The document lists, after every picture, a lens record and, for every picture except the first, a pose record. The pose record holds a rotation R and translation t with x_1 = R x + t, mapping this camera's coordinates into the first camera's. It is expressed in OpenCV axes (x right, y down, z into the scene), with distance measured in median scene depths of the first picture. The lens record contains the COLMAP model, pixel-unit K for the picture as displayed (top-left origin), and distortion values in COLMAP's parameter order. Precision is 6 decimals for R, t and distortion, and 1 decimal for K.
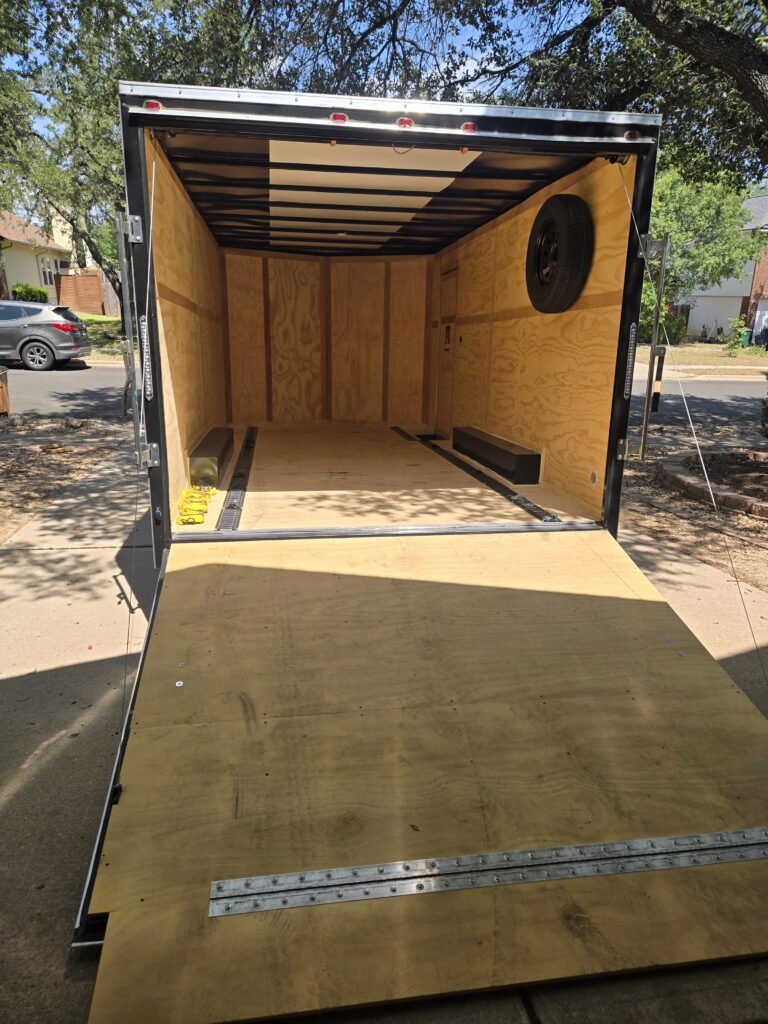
lens RADIAL K [[680.0, 0, 375.8], [0, 680.0, 527.0], [0, 0, 1]] dist [0.064533, -0.055389]
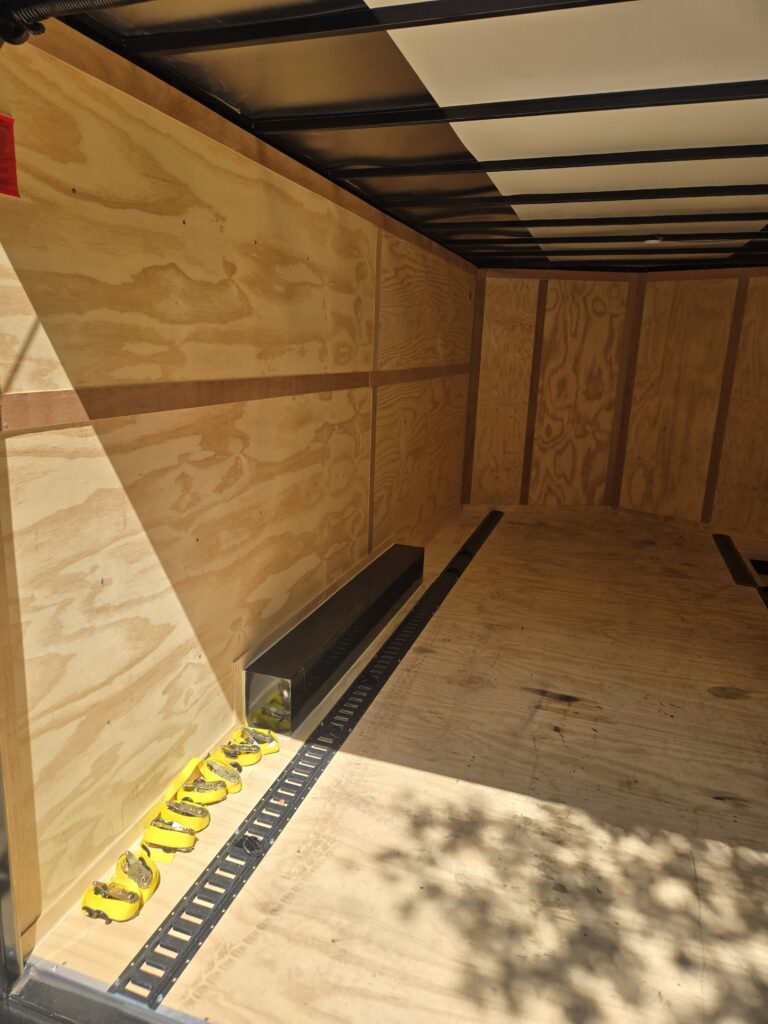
lens RADIAL K [[677.6, 0, 378.5], [0, 677.6, 508.7], [0, 0, 1]] dist [0.074193, -0.060956]
pose [[0.889527, 0.120035, -0.440833, 0.025716], [-0.133448, 0.991056, 0.000581, -0.142650], [0.436960, 0.058312, 0.897589, 0.322882]]
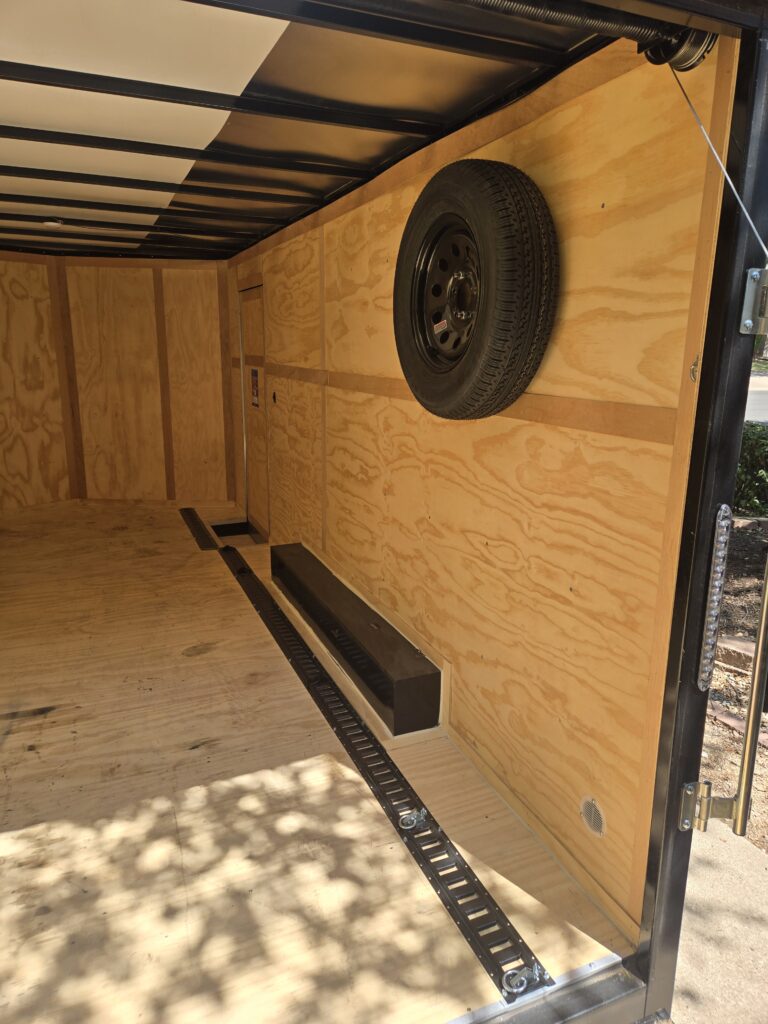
lens RADIAL K [[677.6, 0, 378.5], [0, 677.6, 508.7], [0, 0, 1]] dist [0.074193, -0.060956]
pose [[0.967087, -0.060134, 0.247237, 0.049310], [0.063971, 0.997923, -0.007510, -0.142775], [-0.246272, 0.023079, 0.968926, 0.324344]]
